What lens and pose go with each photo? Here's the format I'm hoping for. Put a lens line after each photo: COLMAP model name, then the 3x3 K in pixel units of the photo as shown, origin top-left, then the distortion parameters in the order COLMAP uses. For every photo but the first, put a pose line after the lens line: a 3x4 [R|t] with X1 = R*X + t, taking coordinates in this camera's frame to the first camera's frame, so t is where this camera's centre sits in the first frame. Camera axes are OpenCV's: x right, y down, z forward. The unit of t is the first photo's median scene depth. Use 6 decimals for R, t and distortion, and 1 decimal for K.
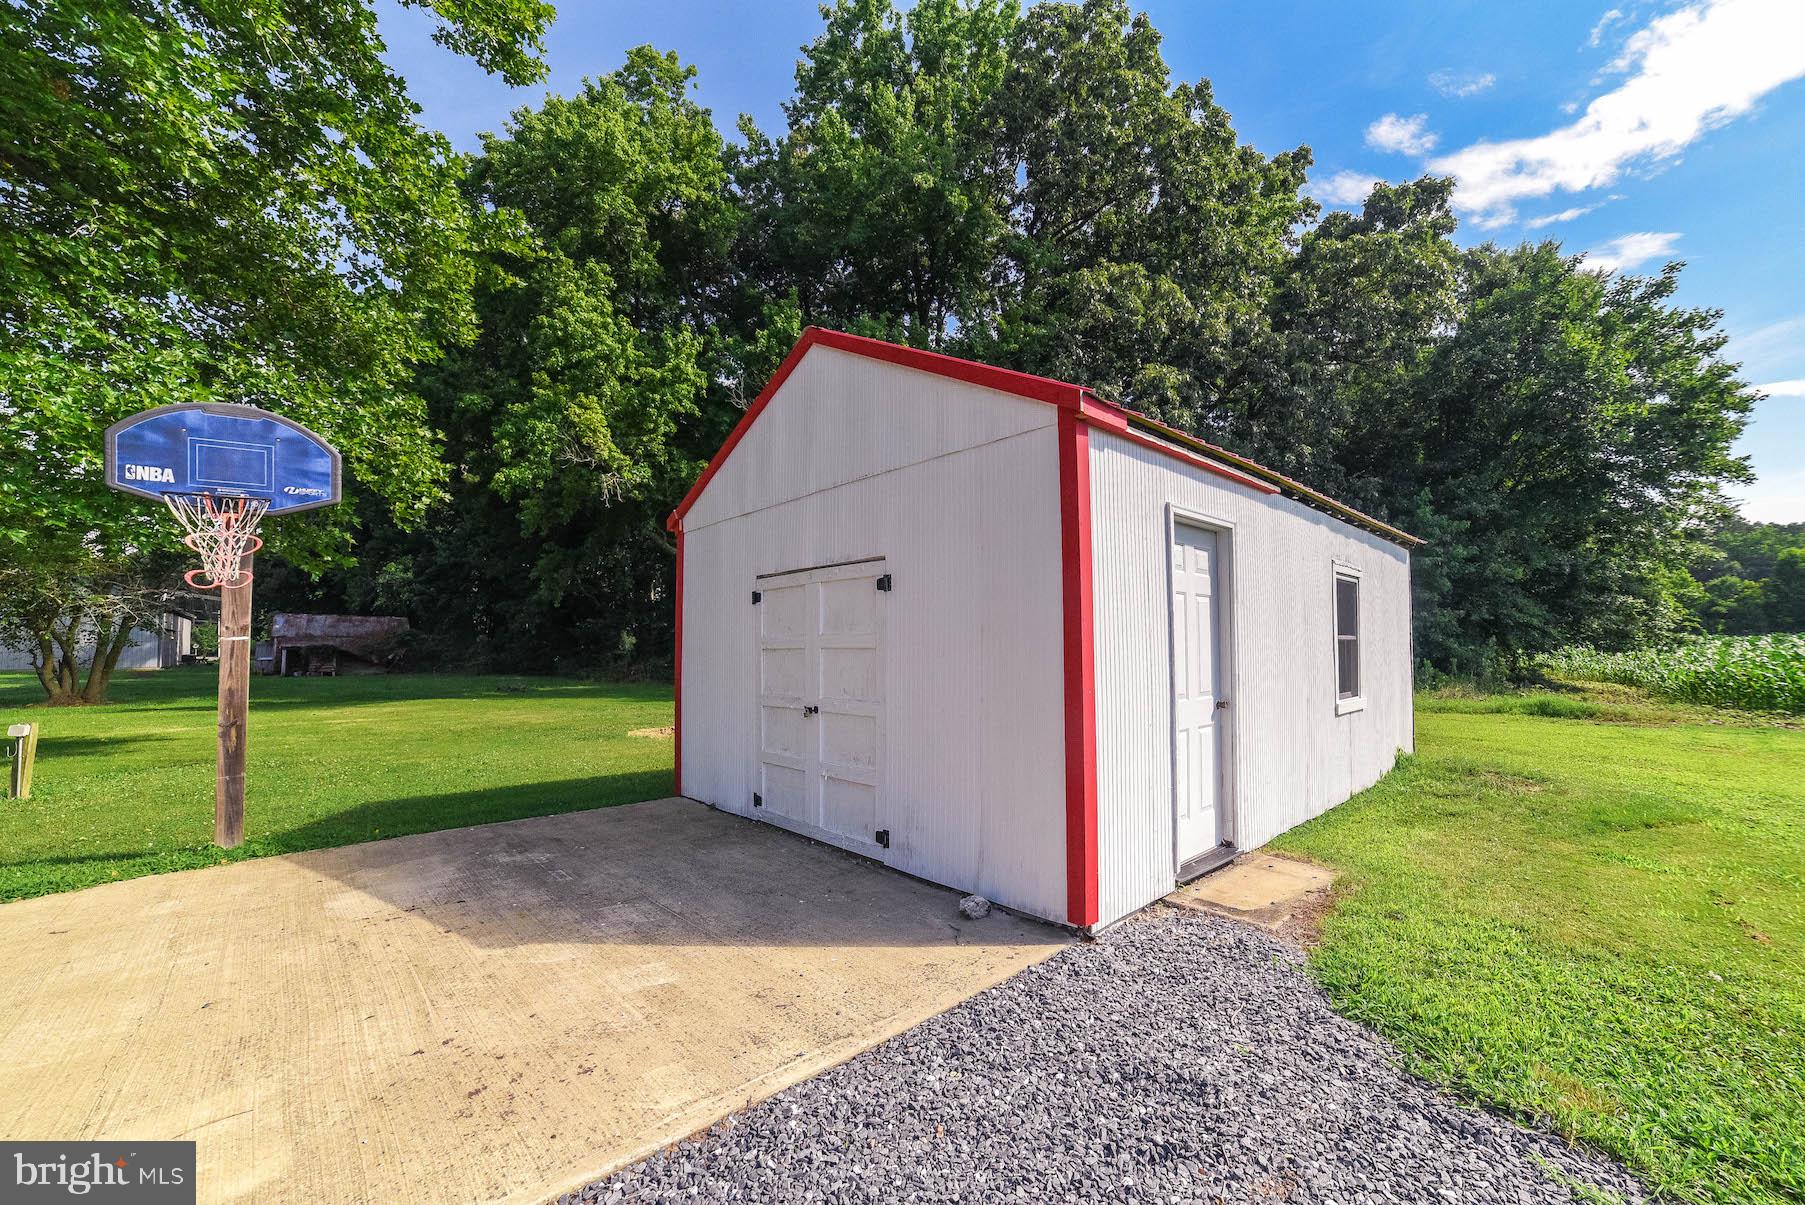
lens RADIAL K [[710.4, 0, 905.9], [0, 710.4, 623.7], [0, 0, 1]] dist [-0.069939, 0.031750]
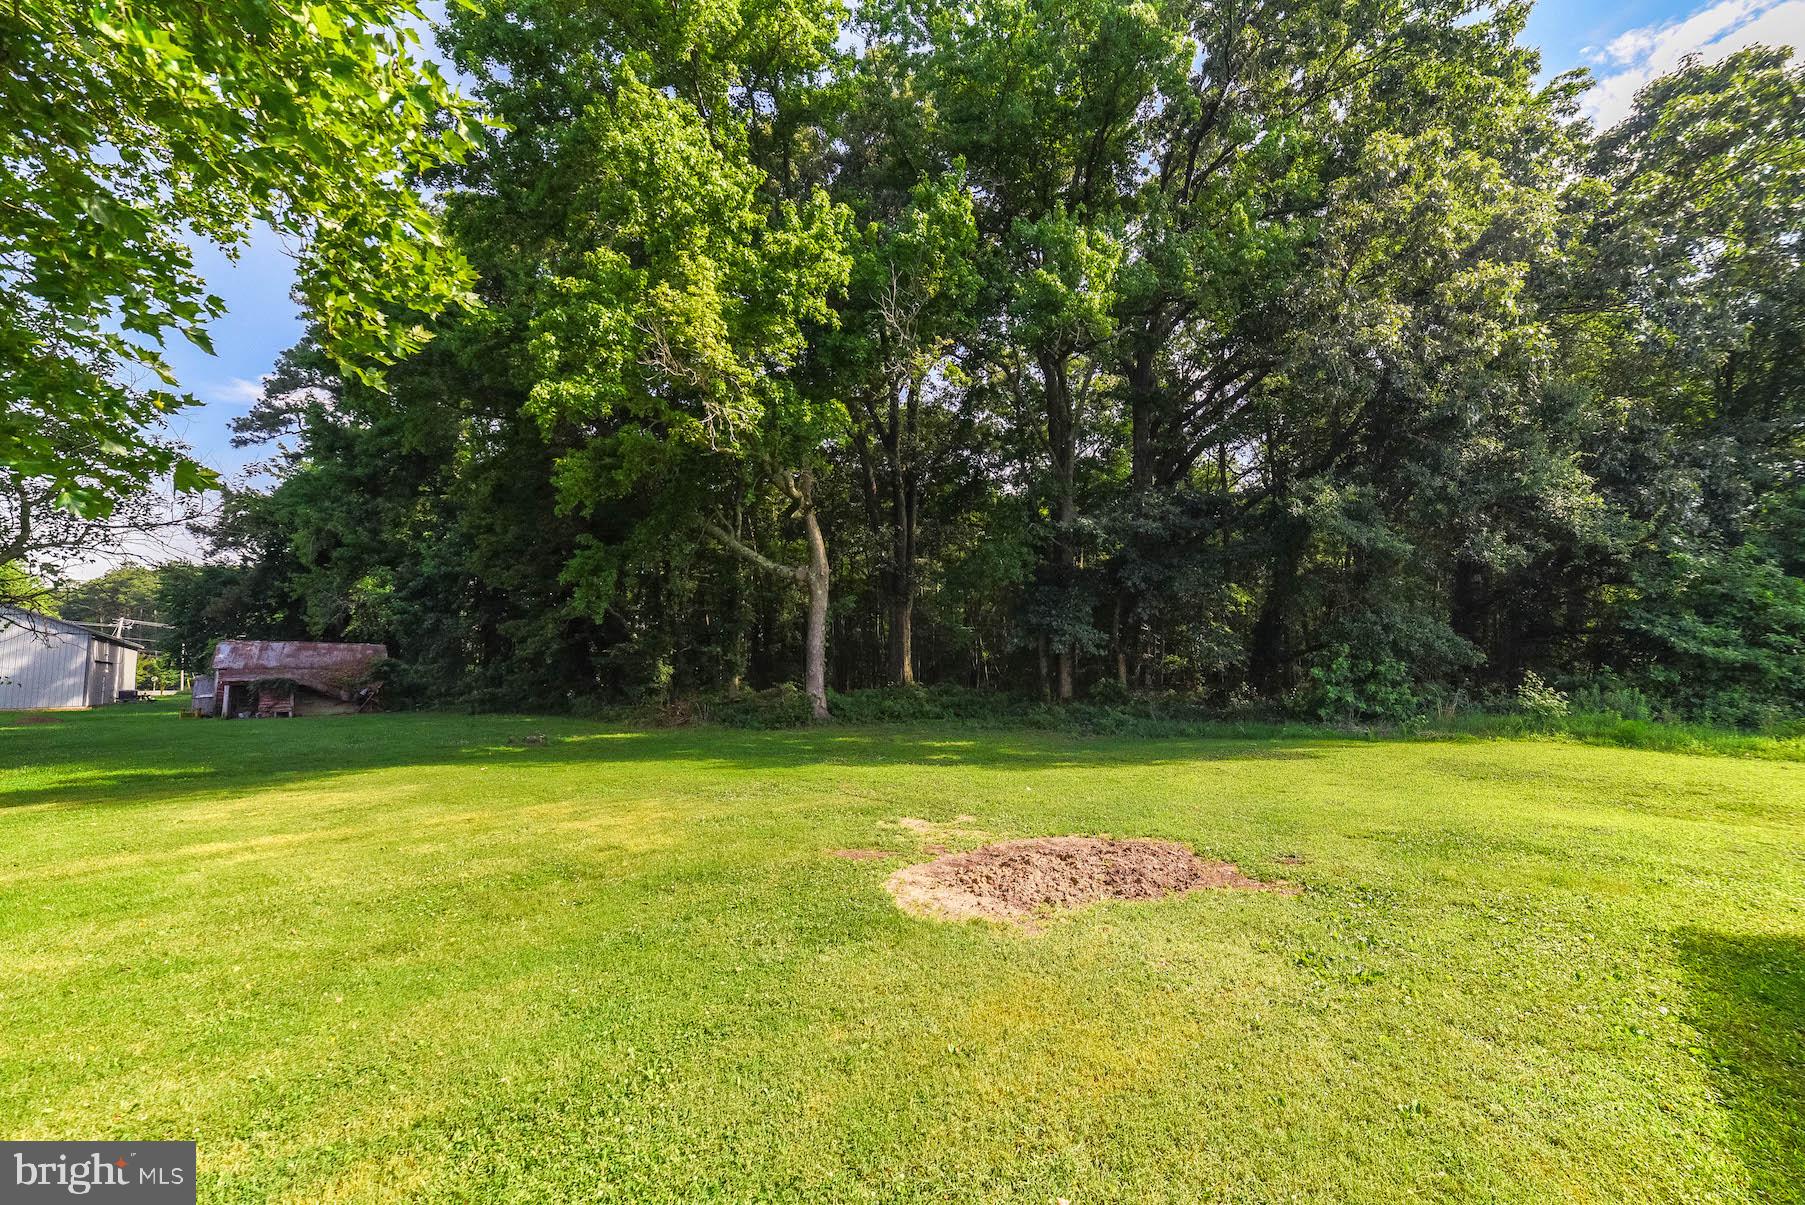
lens RADIAL K [[710.4, 0, 905.9], [0, 710.4, 623.7], [0, 0, 1]] dist [-0.069939, 0.031750]
pose [[0.999819, -0.007299, 0.017554, -0.267853], [0.007961, 0.999248, -0.037959, 0.006178], [-0.017264, 0.038091, 0.999125, 0.388323]]
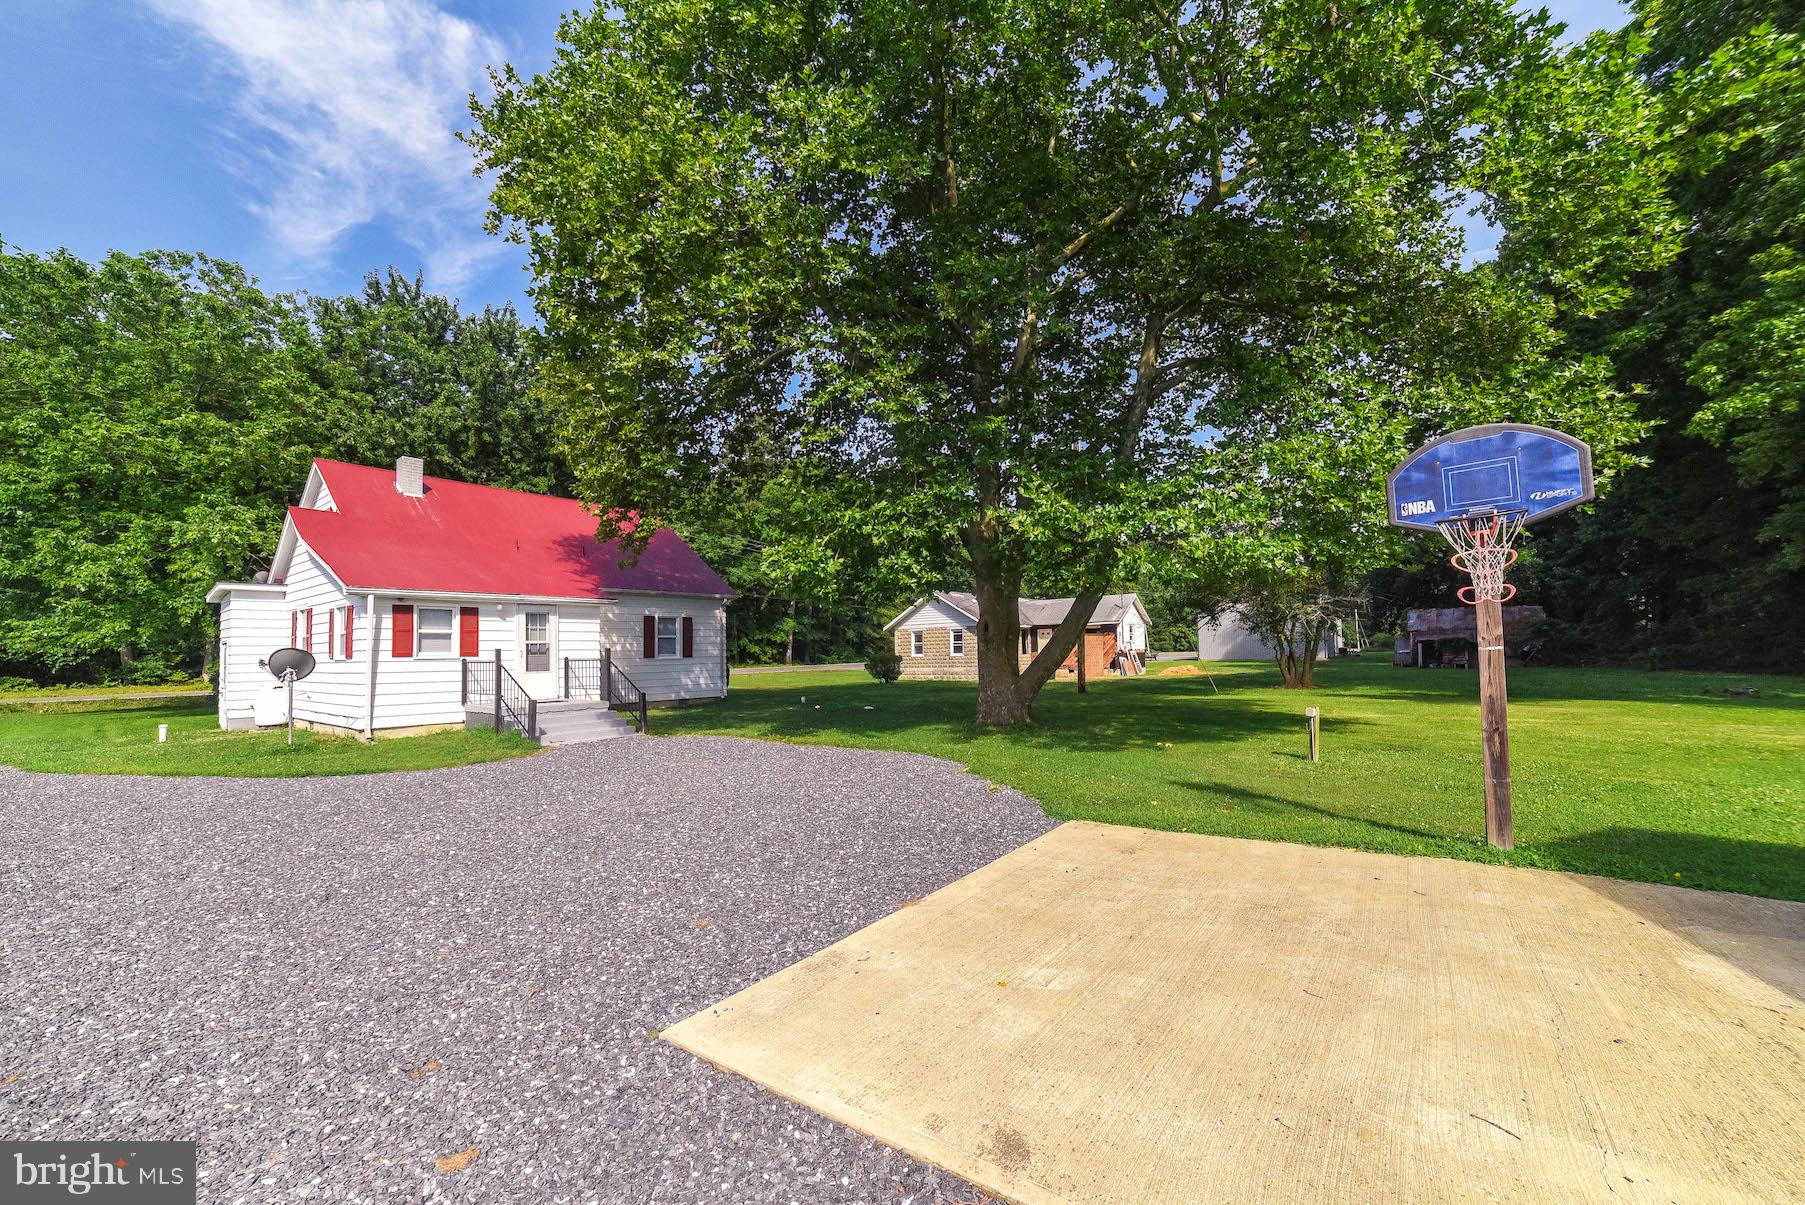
lens RADIAL K [[710.4, 0, 905.9], [0, 710.4, 623.7], [0, 0, 1]] dist [-0.069939, 0.031750]
pose [[0.206803, -0.039116, -0.977600, -0.034459], [0.052859, 0.998188, -0.028758, -0.008109], [0.976954, -0.045727, 0.208495, -0.022620]]
